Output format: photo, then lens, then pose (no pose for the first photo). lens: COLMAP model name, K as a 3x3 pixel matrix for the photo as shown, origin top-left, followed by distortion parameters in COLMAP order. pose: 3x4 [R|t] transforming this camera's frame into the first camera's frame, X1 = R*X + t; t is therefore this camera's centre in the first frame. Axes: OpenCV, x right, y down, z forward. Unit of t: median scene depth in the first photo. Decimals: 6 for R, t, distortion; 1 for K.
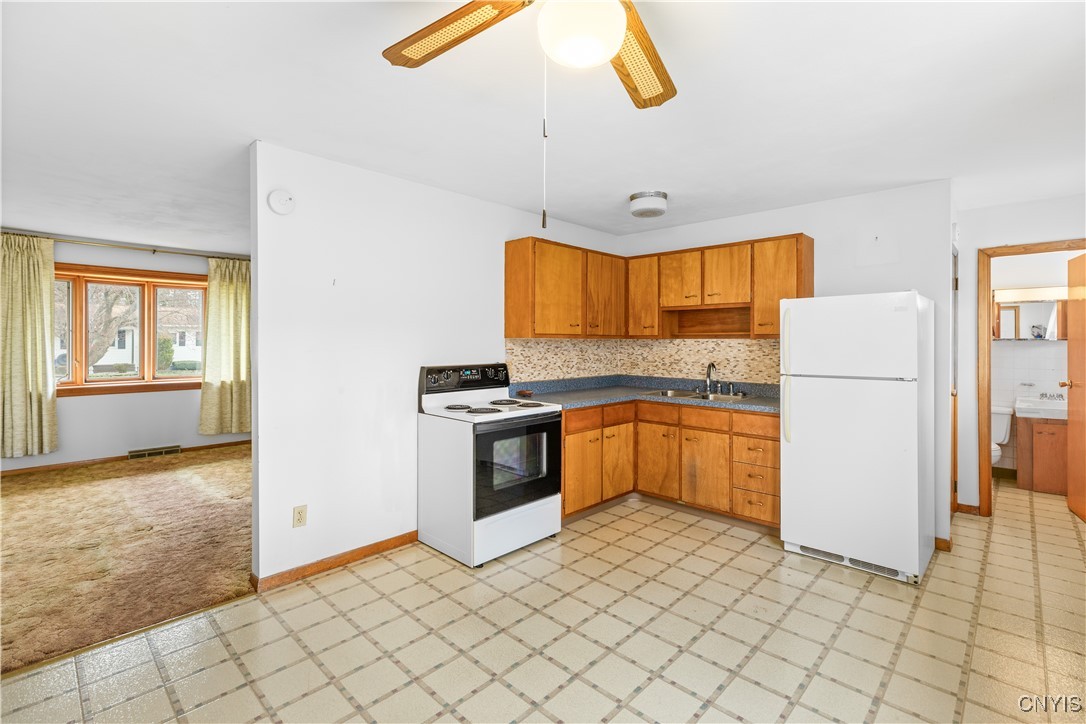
lens RADIAL K [[495.4, 0, 556.3], [0, 495.4, 340.8], [0, 0, 1]] dist [0.001168, 0.000086]
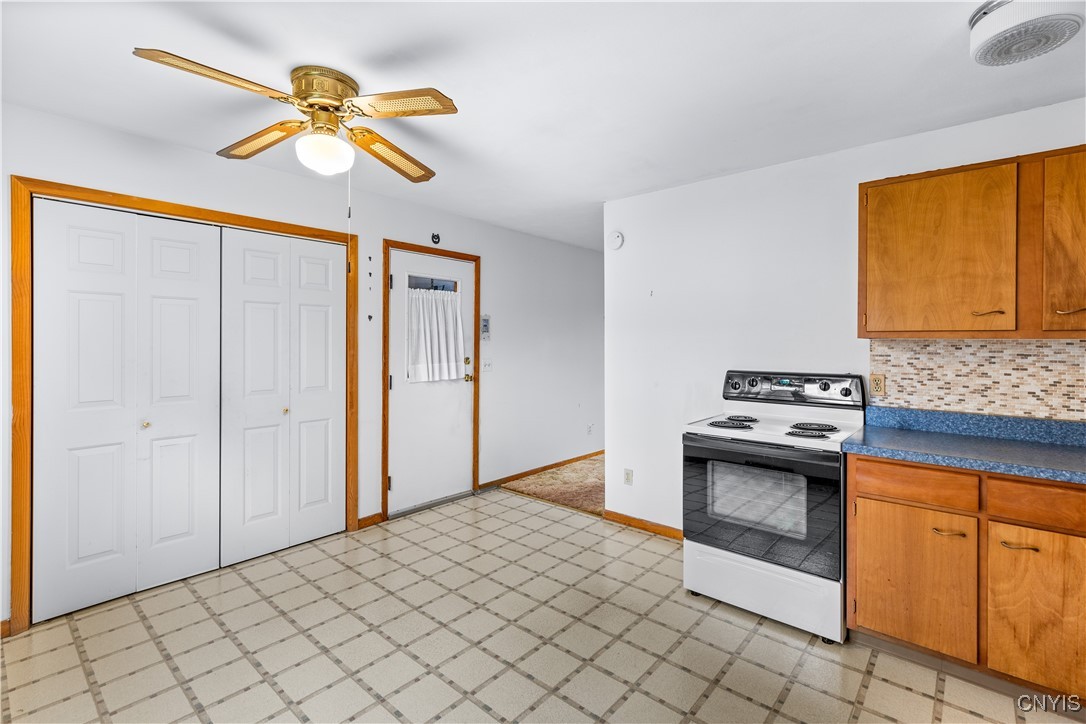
lens RADIAL K [[495.4, 0, 556.3], [0, 495.4, 340.8], [0, 0, 1]] dist [0.001168, 0.000086]
pose [[0.045031, -0.002425, -0.998983, 0.571055], [-0.000909, 0.999997, -0.002469, -0.000670], [0.998985, 0.001019, 0.045028, 0.552366]]
